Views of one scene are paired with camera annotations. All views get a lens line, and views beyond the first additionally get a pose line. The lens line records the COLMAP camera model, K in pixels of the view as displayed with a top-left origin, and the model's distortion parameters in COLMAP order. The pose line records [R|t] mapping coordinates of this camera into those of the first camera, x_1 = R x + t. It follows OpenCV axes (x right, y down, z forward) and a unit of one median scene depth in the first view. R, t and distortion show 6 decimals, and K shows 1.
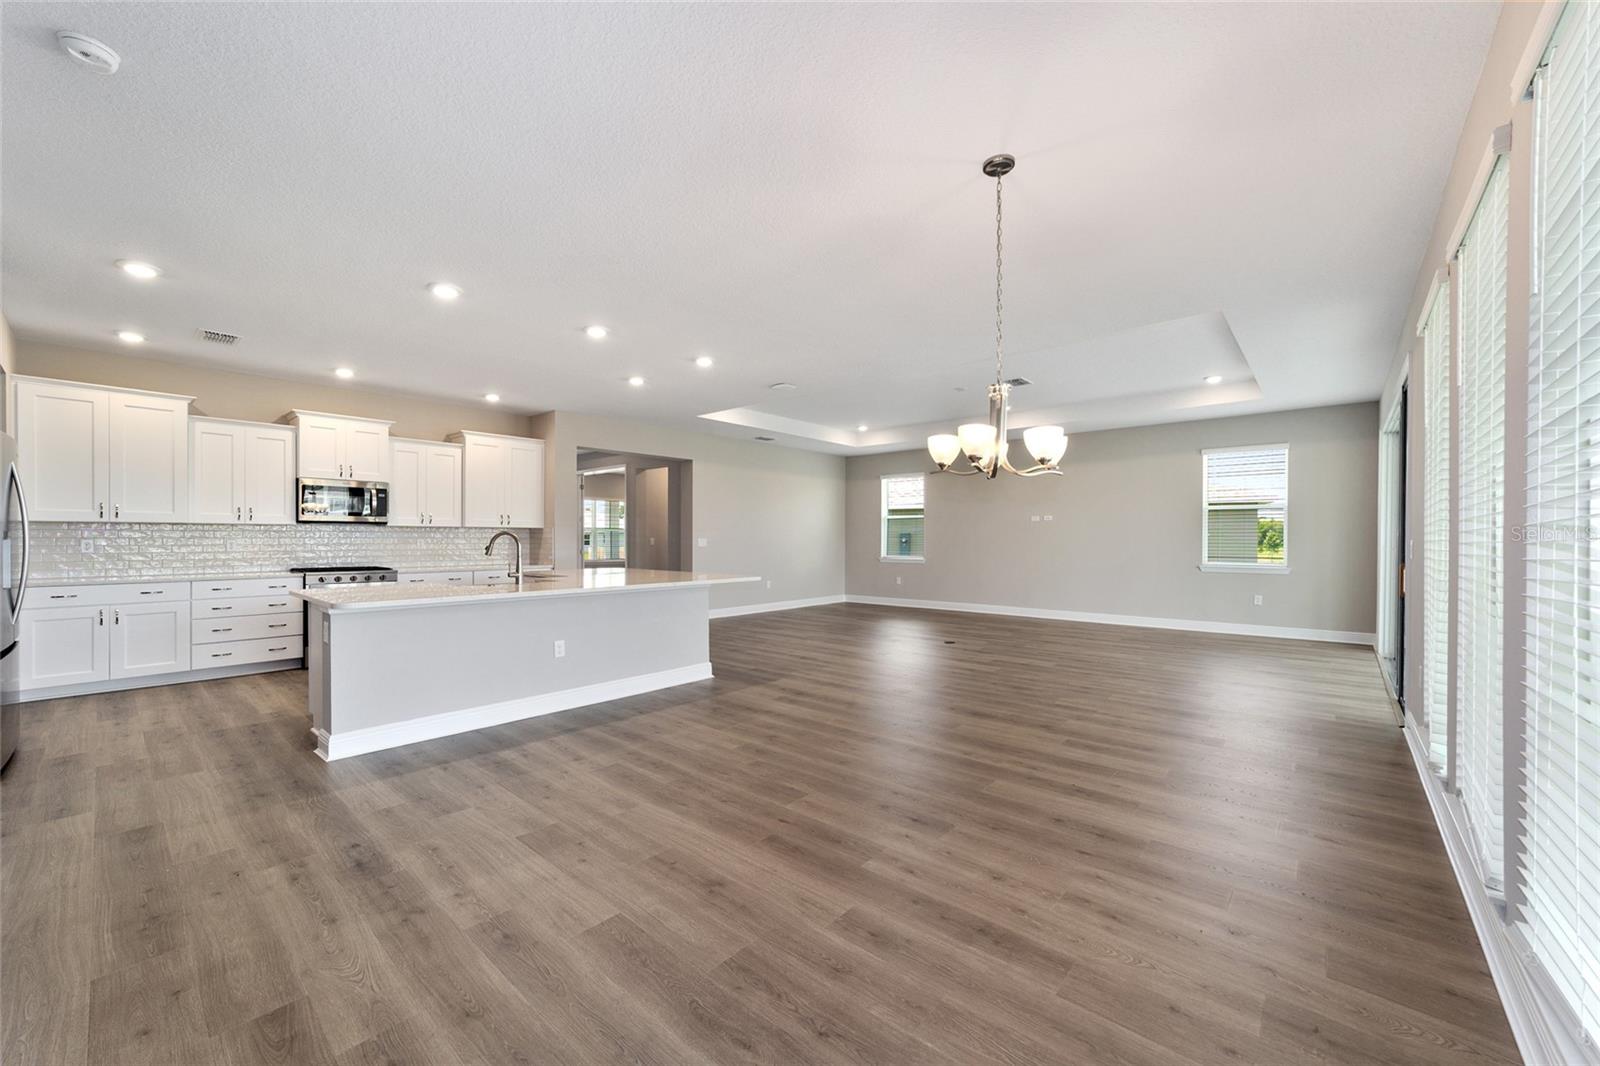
lens RADIAL K [[621.1, 0, 793.4], [0, 621.1, 541.8], [0, 0, 1]] dist [-0.019196, 0.010262]
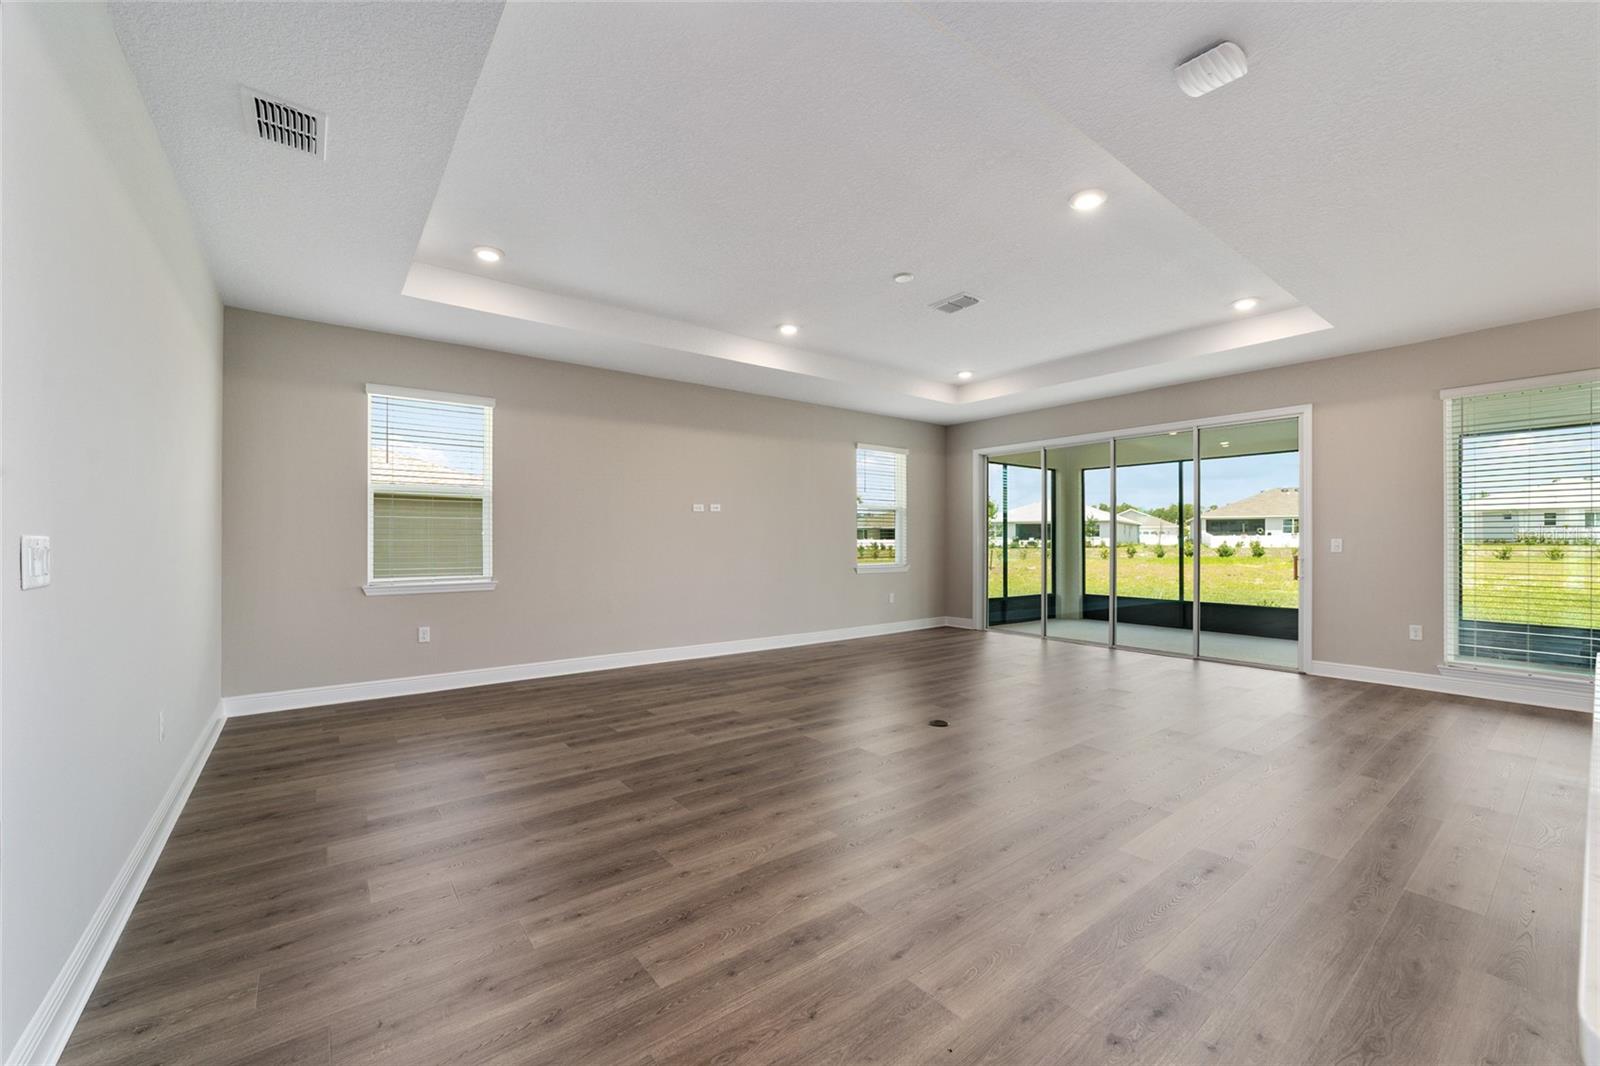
lens RADIAL K [[639.0, 0, 790.9], [0, 639.0, 529.5], [0, 0, 1]] dist [-0.011181, 0.000028]
pose [[0.194153, 0.014723, 0.980861, -0.426364], [0.006396, 0.999847, -0.016274, -0.004597], [-0.980950, 0.009433, 0.194029, 1.279331]]
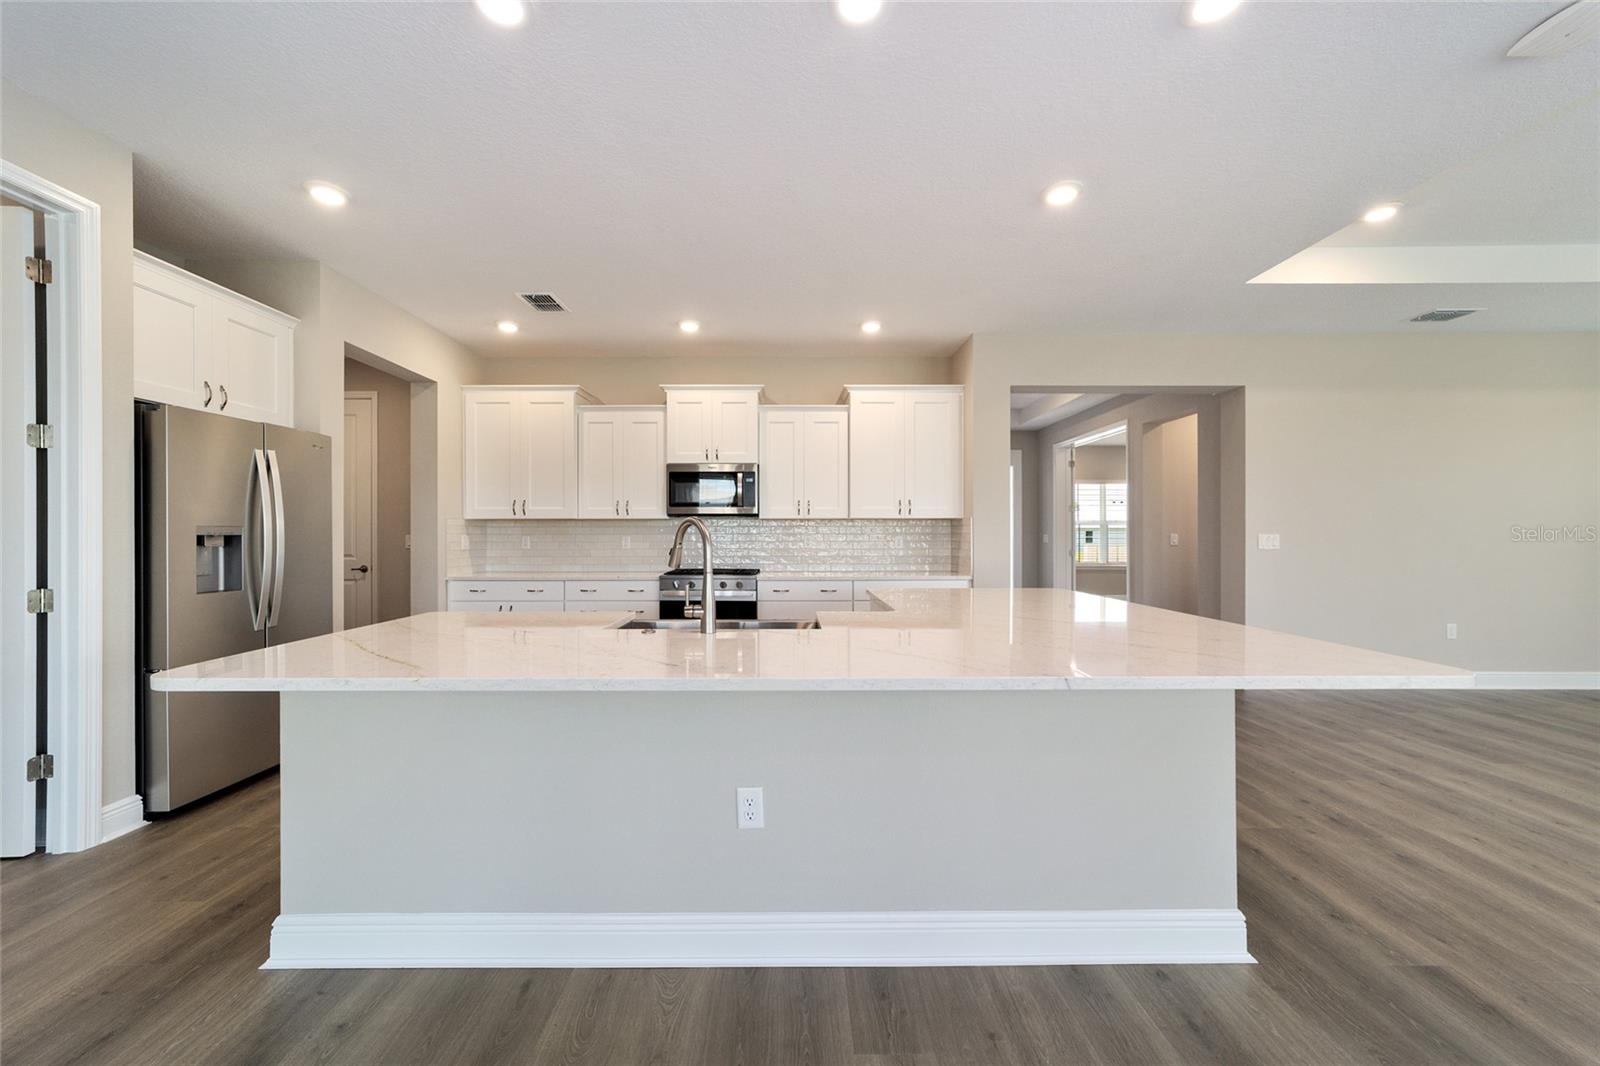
lens RADIAL K [[613.4, 0, 793.2], [0, 613.4, 537.7], [0, 0, 1]] dist [-0.018751, 0.009081]
pose [[0.666867, 0.000653, -0.745177, -0.050139], [-0.002334, 0.999997, -0.001213, -0.000868], [0.745173, 0.002548, 0.666866, 0.579052]]
